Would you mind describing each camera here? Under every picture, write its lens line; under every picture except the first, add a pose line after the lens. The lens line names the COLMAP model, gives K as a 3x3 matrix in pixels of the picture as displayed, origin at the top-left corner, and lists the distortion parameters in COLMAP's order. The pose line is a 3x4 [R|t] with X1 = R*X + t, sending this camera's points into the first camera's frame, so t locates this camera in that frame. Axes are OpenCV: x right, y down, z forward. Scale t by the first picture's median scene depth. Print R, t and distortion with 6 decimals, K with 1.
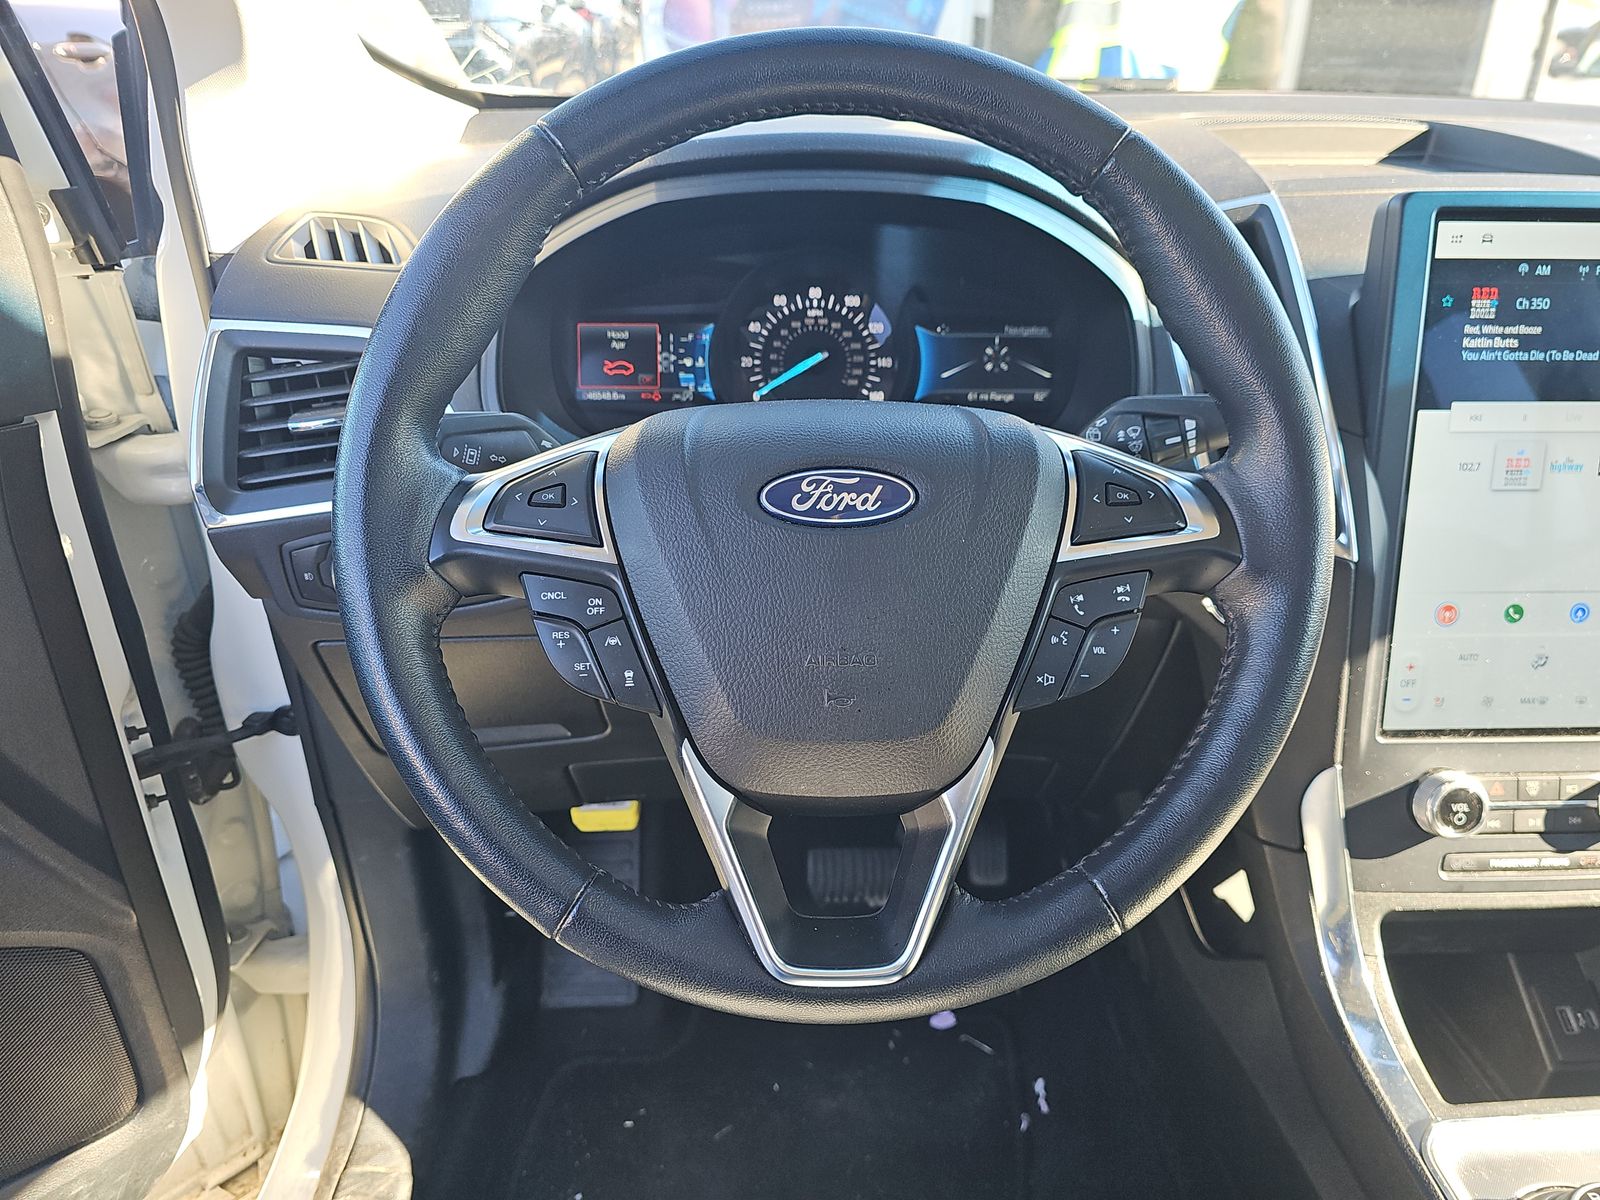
lens RADIAL K [[1069.7, 0, 798.3], [0, 1069.7, 607.9], [0, 0, 1]] dist [0.004394, -0.013339]
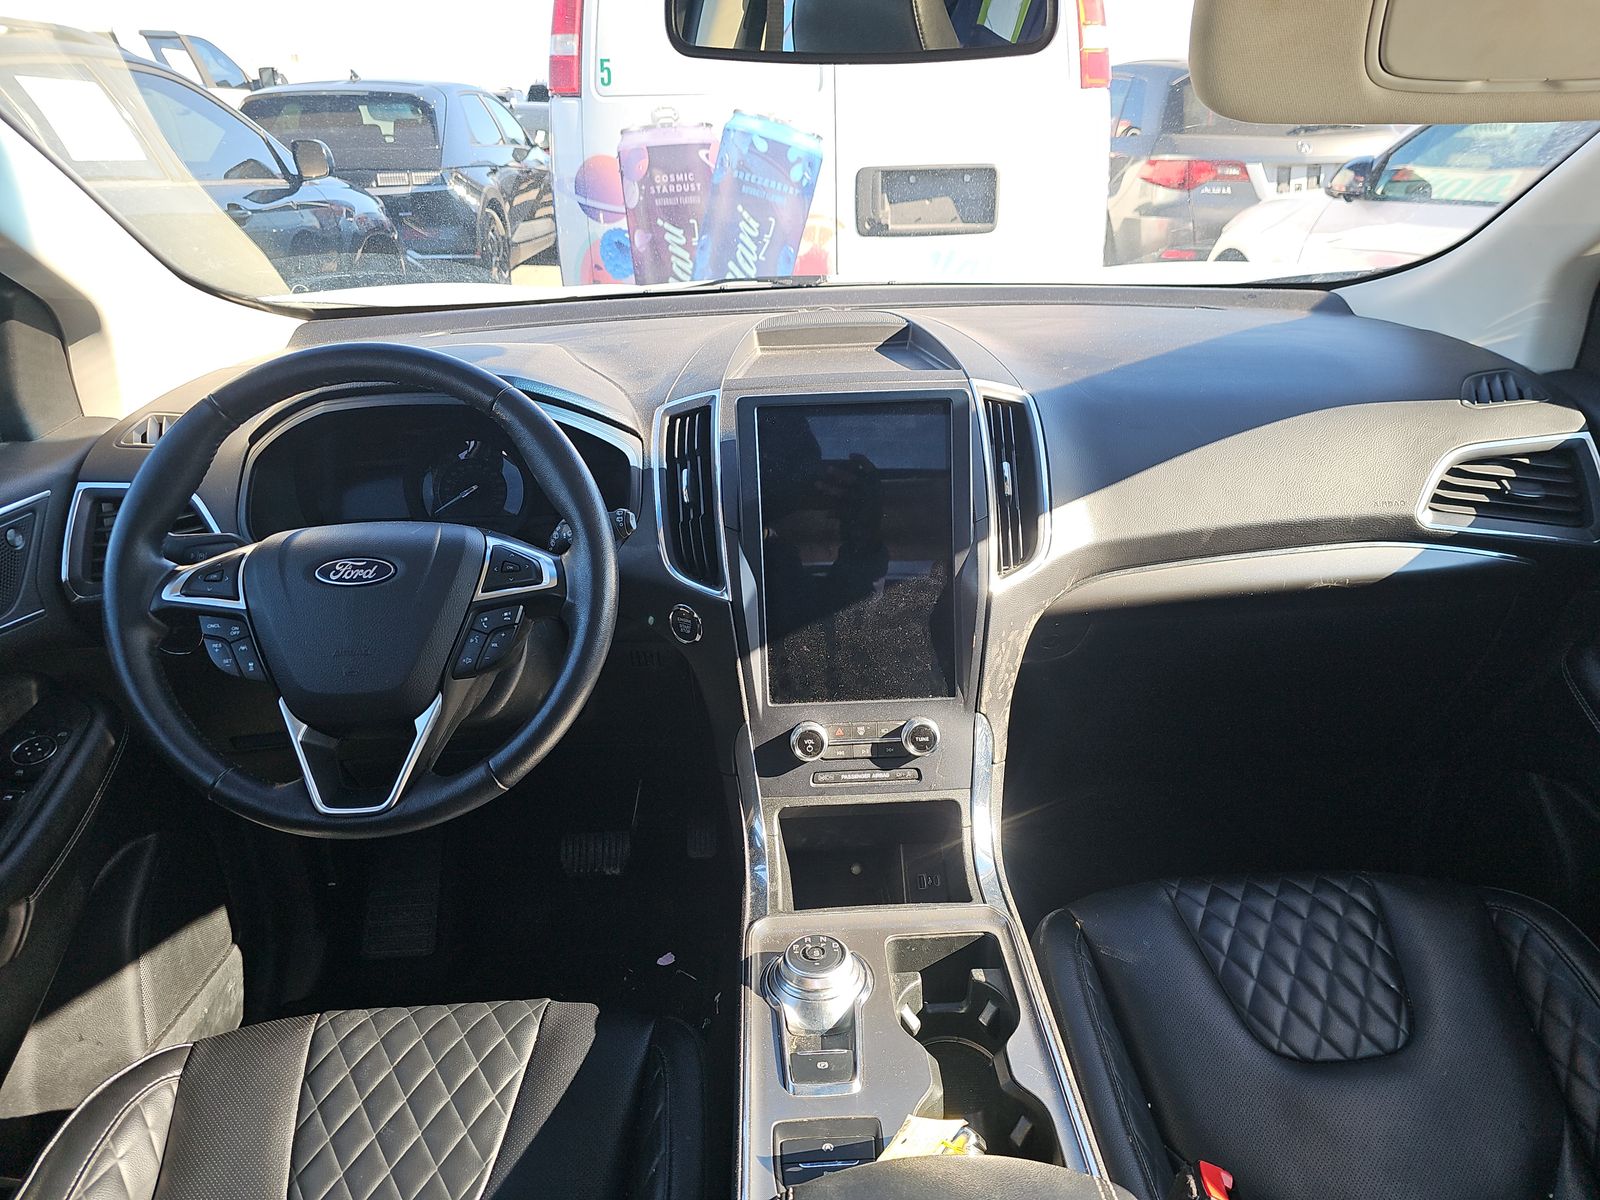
lens RADIAL K [[1069.7, 0, 836.9], [0, 1069.7, 602.1], [0, 0, 1]] dist [0.004394, -0.013339]
pose [[0.999285, -0.034619, 0.015171, 0.530653], [0.035795, 0.995672, -0.085762, 0.092019], [-0.012136, 0.086244, 0.996200, -0.587336]]
